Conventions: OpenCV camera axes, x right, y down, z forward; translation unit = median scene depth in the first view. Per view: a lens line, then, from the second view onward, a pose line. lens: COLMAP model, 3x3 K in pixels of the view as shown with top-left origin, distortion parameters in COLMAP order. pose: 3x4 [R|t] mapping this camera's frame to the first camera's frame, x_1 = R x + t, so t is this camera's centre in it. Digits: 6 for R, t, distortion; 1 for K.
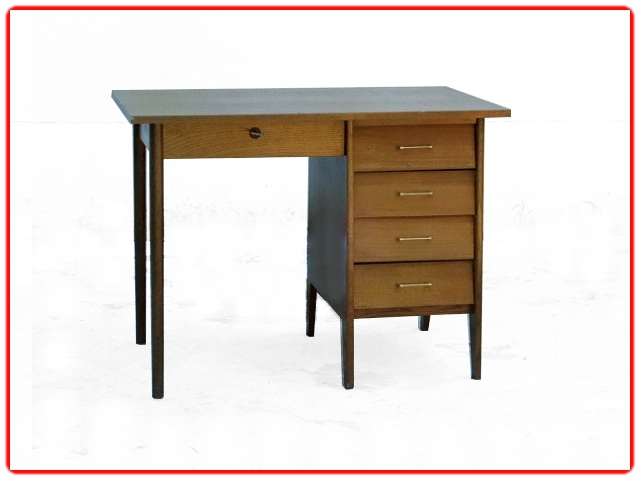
lens RADIAL K [[1440.8, 0, 320.0], [0, 1440.8, 239.6], [0, 0, 1]] dist [-0.079726, 0.000000]
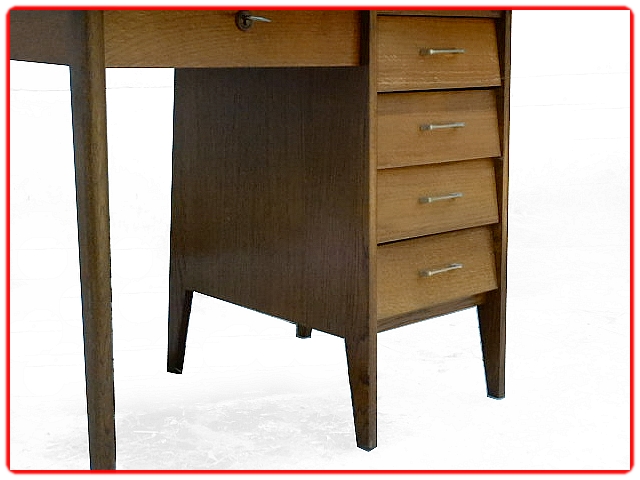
lens RADIAL K [[1129.9, 0, 319.9], [0, 1129.9, 240.7], [0, 0, 1]] dist [-0.005801, 0.000000]
pose [[0.784484, -0.086677, 0.614062, -0.283673], [0.043018, 0.995405, 0.085548, -0.026790], [-0.618655, -0.040696, 0.784608, 0.641430]]
